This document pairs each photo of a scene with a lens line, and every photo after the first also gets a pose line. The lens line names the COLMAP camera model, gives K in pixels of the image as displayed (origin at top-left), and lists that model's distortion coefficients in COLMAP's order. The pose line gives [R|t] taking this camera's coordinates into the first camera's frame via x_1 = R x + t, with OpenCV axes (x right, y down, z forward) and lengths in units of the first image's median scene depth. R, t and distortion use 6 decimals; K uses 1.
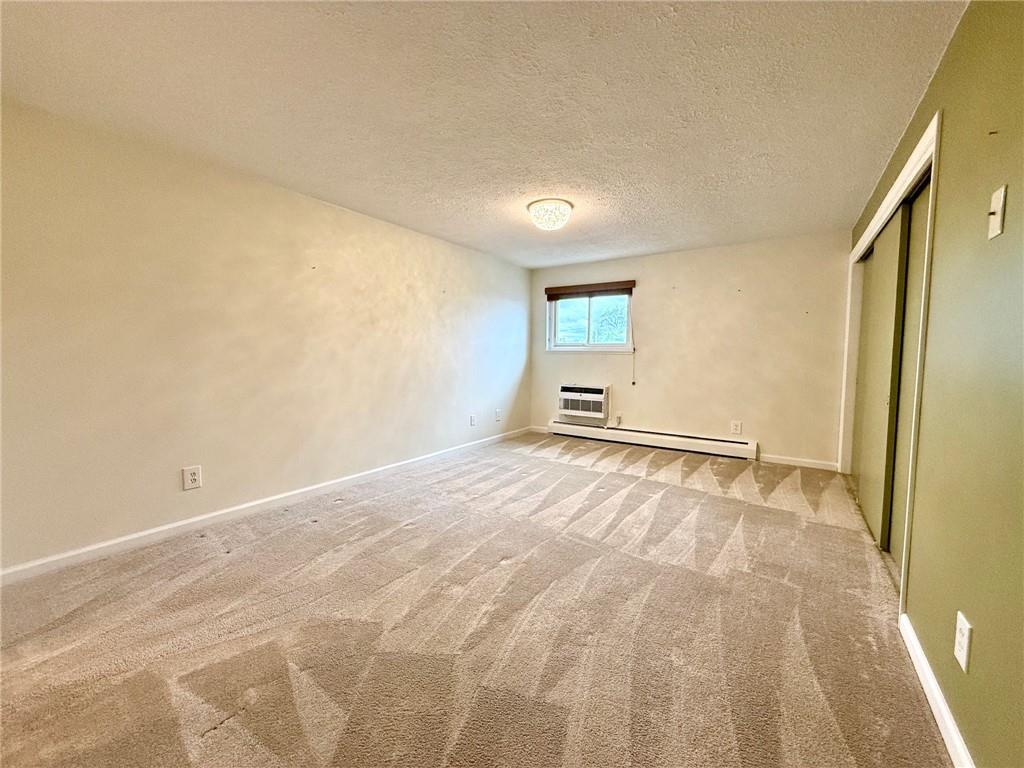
lens RADIAL K [[409.6, 0, 509.5], [0, 409.6, 383.4], [0, 0, 1]] dist [0.002410, 0.000338]
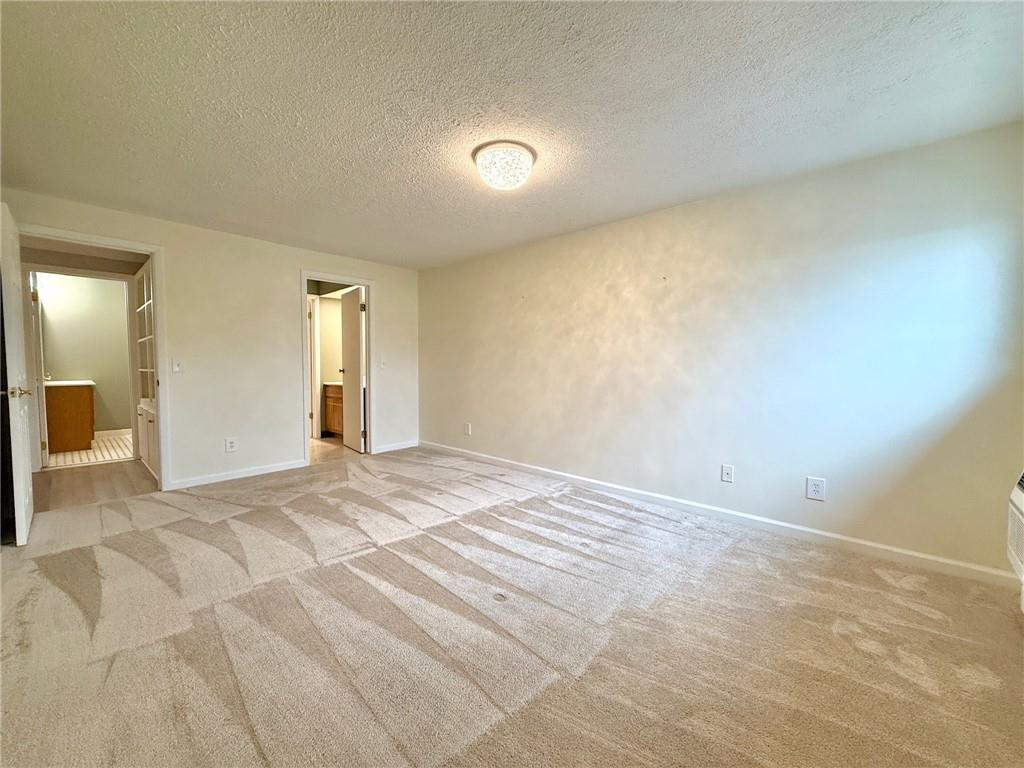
lens RADIAL K [[409.6, 0, 509.5], [0, 409.6, 383.4], [0, 0, 1]] dist [0.002410, 0.000338]
pose [[-0.142377, 0.045561, -0.988763, 0.674461], [-0.078668, 0.995259, 0.057188, -0.062901], [0.986681, 0.085926, -0.138118, 0.930779]]
